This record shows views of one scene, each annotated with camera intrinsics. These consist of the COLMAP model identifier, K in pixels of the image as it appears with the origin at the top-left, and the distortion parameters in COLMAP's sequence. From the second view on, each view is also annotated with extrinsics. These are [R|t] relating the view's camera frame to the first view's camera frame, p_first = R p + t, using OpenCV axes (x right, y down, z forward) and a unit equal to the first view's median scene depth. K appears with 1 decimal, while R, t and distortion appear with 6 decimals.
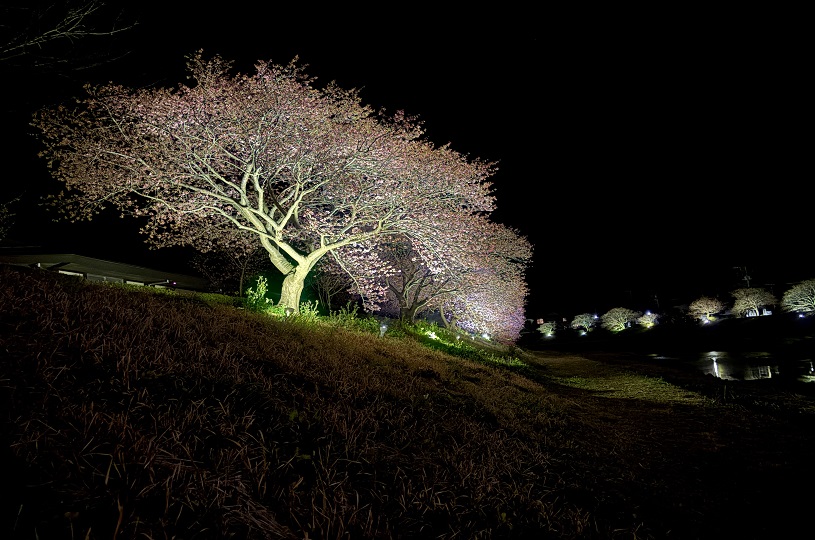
lens RADIAL K [[611.8, 0, 406.2], [0, 611.8, 274.7], [0, 0, 1]] dist [0.050659, -0.036708]
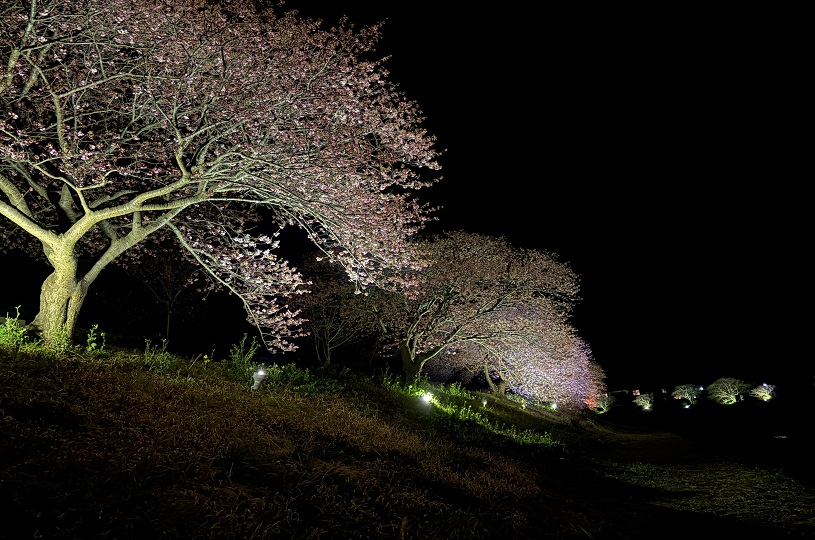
lens RADIAL K [[611.8, 0, 409.2], [0, 611.8, 265.2], [0, 0, 1]] dist [0.050659, -0.036708]
pose [[0.990210, -0.018097, -0.138408, 0.054364], [0.000412, 0.991935, -0.126750, 0.016969], [0.139586, 0.125452, 0.982231, 0.125202]]
